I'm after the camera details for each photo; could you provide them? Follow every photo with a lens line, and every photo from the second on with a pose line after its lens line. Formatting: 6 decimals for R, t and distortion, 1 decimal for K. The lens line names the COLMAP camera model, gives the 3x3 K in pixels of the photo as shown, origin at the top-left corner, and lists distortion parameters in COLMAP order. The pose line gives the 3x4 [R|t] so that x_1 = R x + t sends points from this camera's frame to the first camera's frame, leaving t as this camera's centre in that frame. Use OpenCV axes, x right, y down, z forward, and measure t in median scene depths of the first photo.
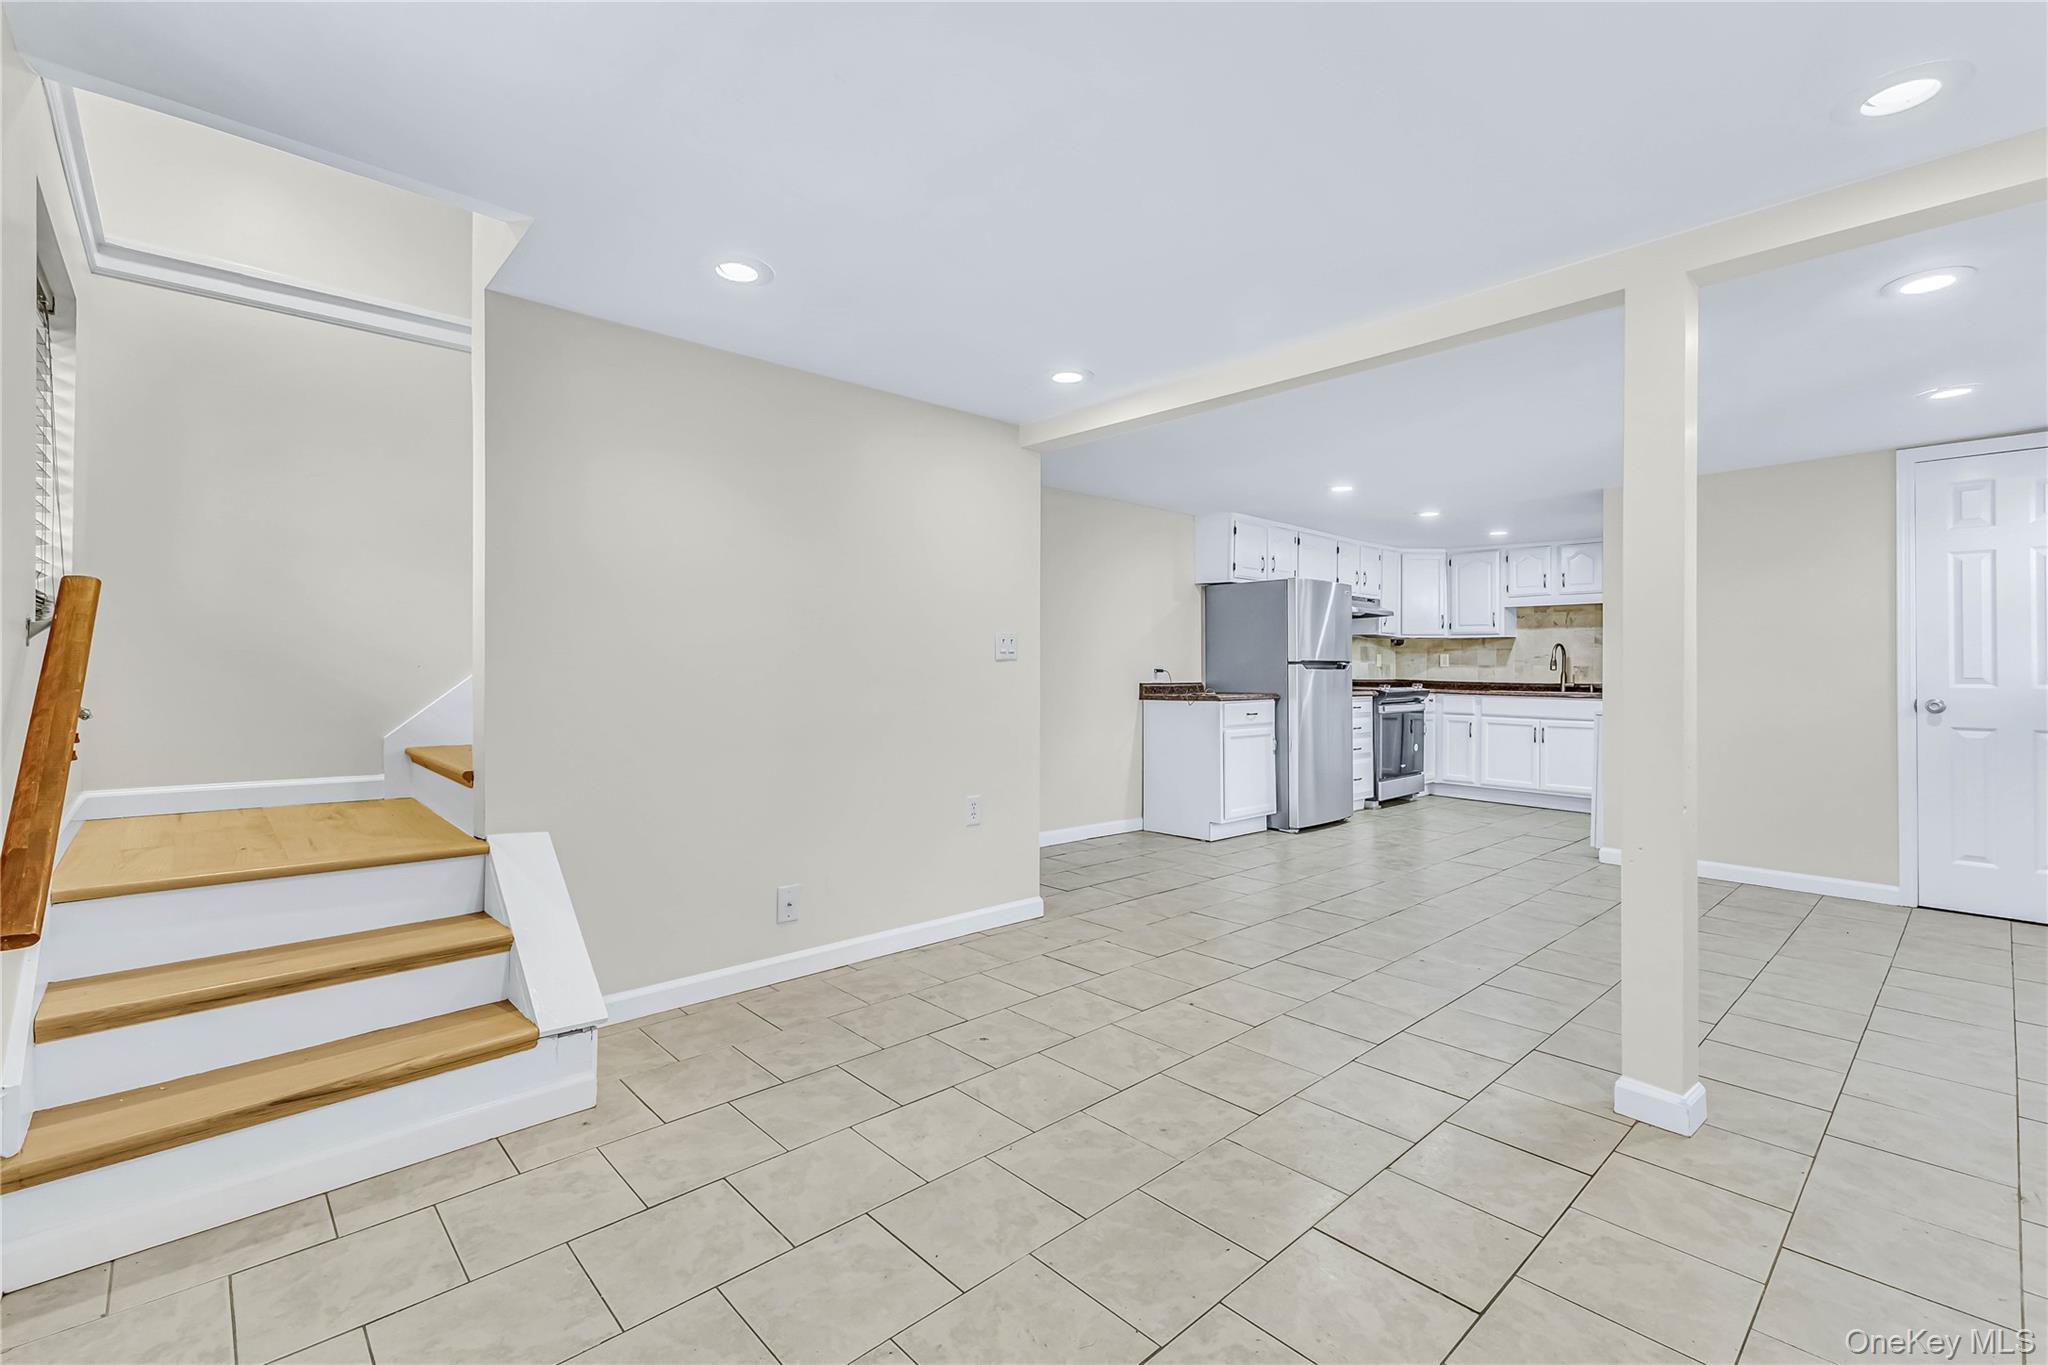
lens RADIAL K [[851.9, 0, 1024.9], [0, 851.9, 661.9], [0, 0, 1]] dist [0.001409, 0.000095]
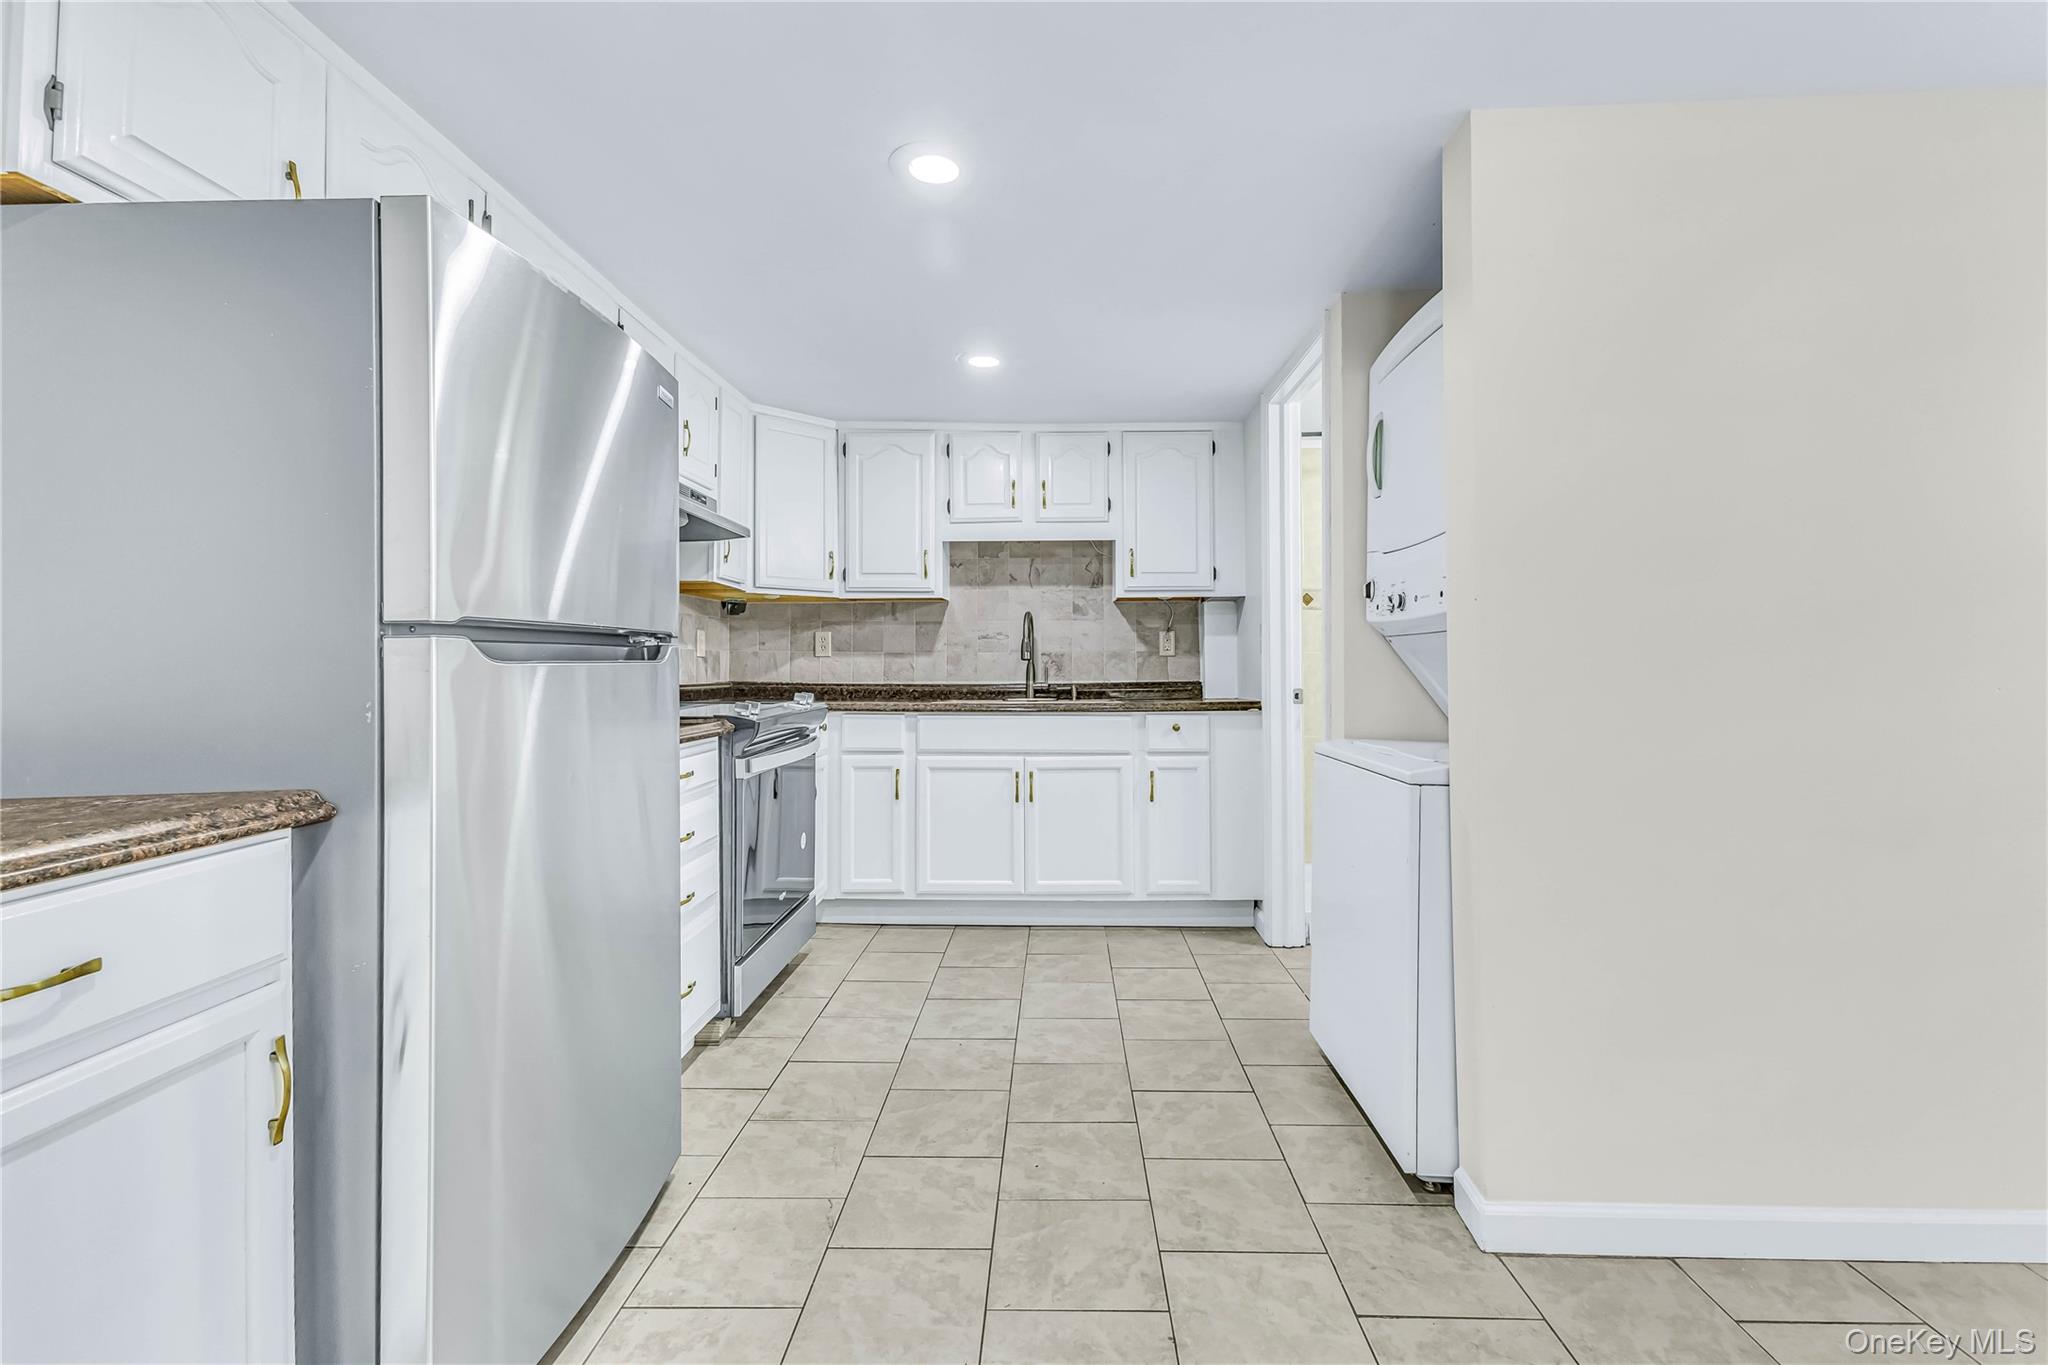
lens RADIAL K [[885.8, 0, 1034.2], [0, 885.8, 653.1], [0, 0, 1]] dist [-0.000686, 0.000107]
pose [[0.686066, -0.001126, 0.727538, 0.207799], [0.003720, 0.999991, -0.001961, 0.006039], [-0.727530, 0.004052, 0.686064, 0.593728]]
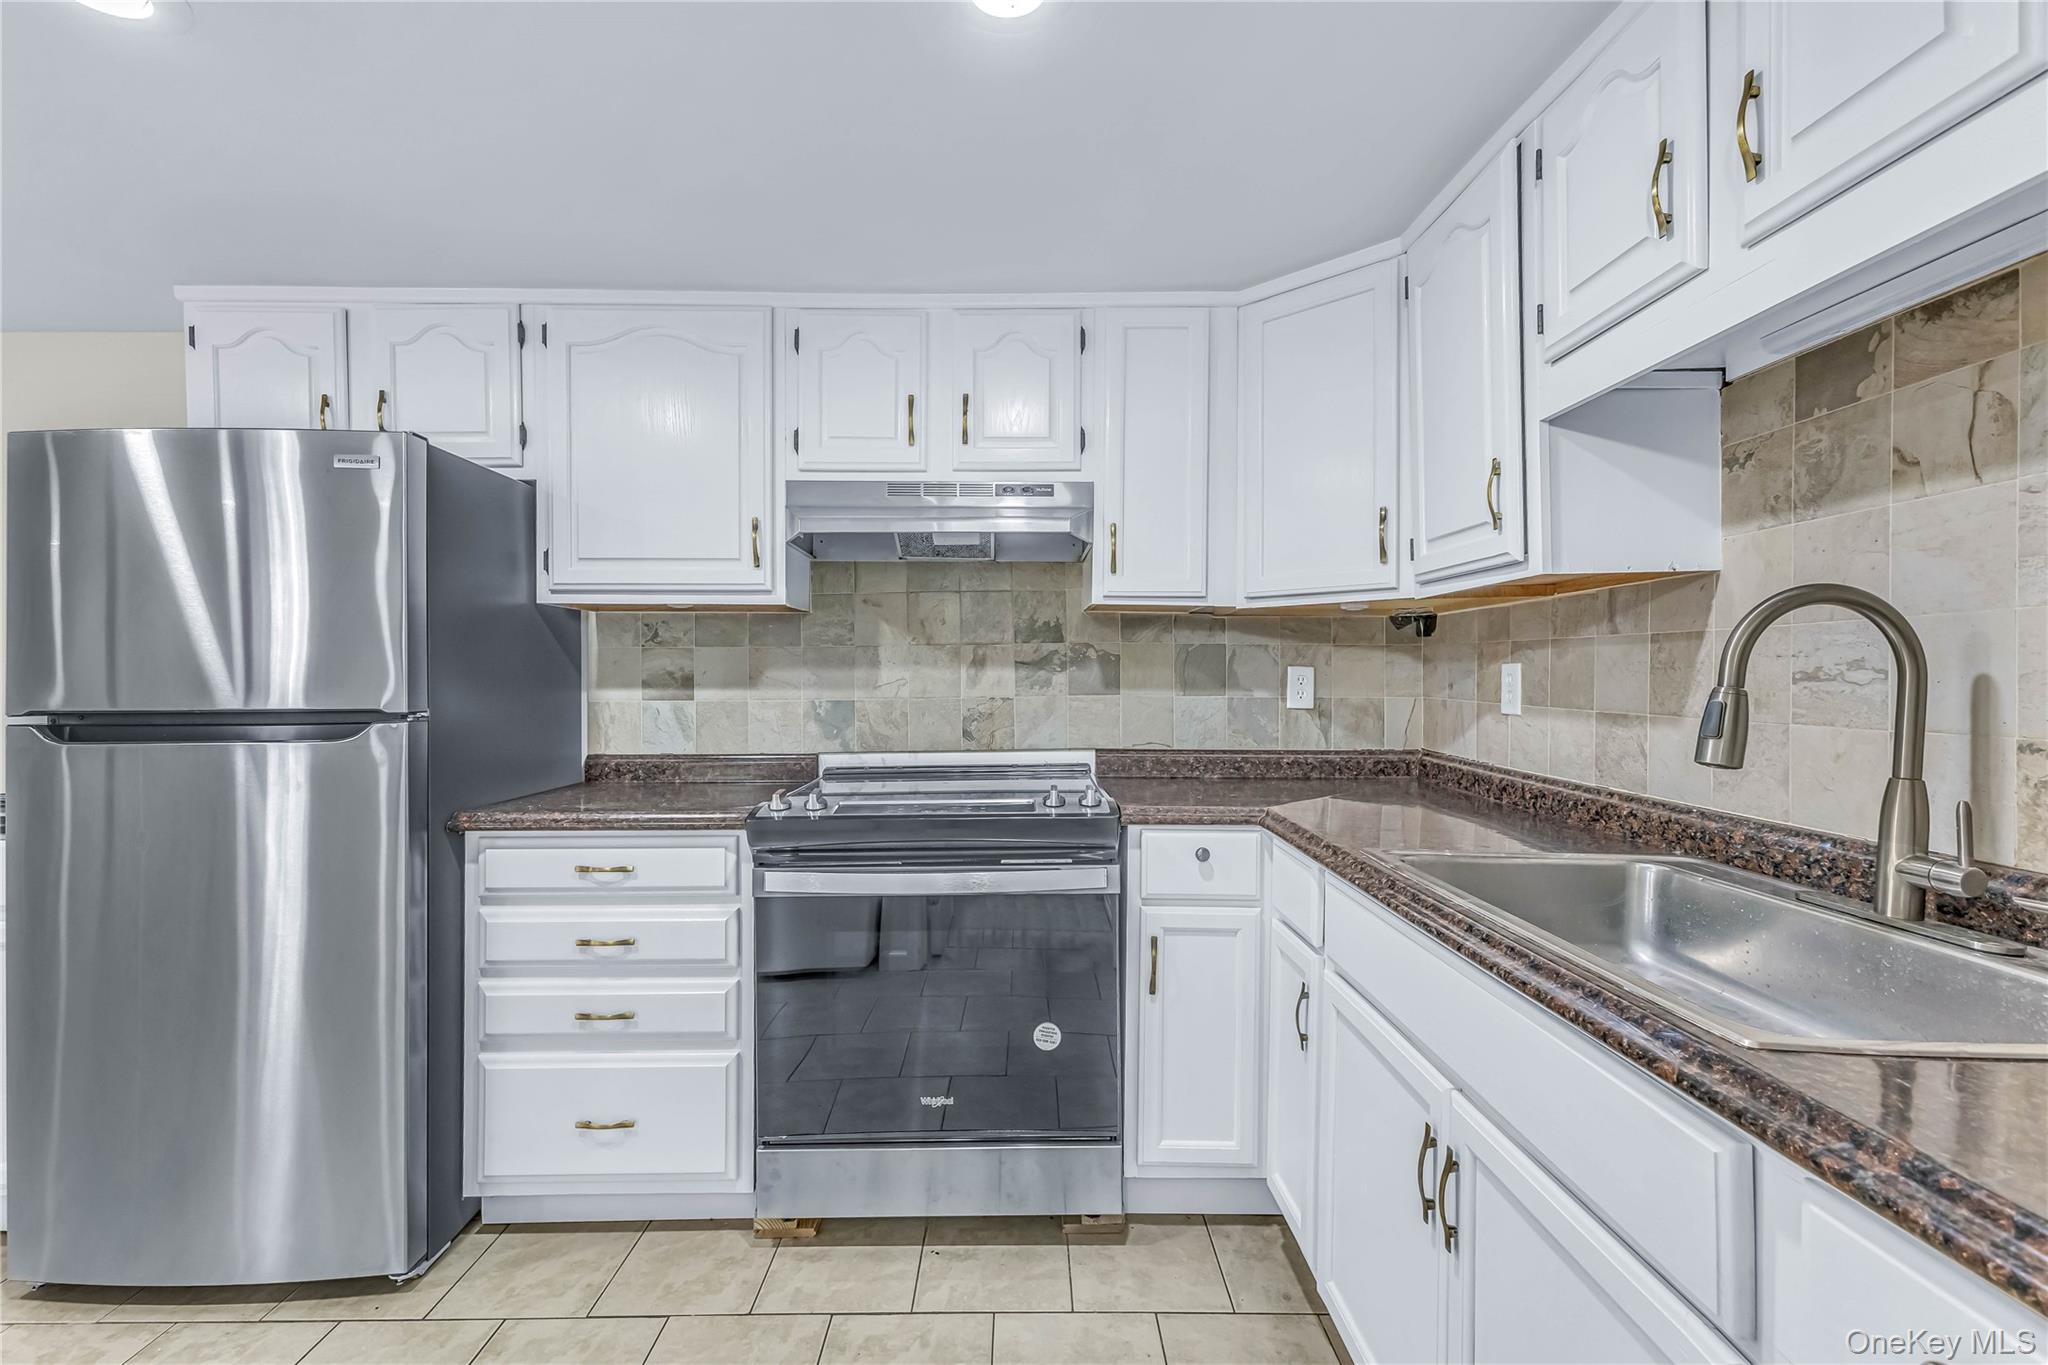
lens RADIAL K [[867.0, 0, 1027.2], [0, 867.0, 686.6], [0, 0, 1]] dist [0.002383, 0.000211]
pose [[0.756800, -0.000693, -0.653646, 0.611484], [0.010943, 0.999873, 0.011610, -0.007605], [0.653555, -0.015939, 0.756711, 0.785243]]
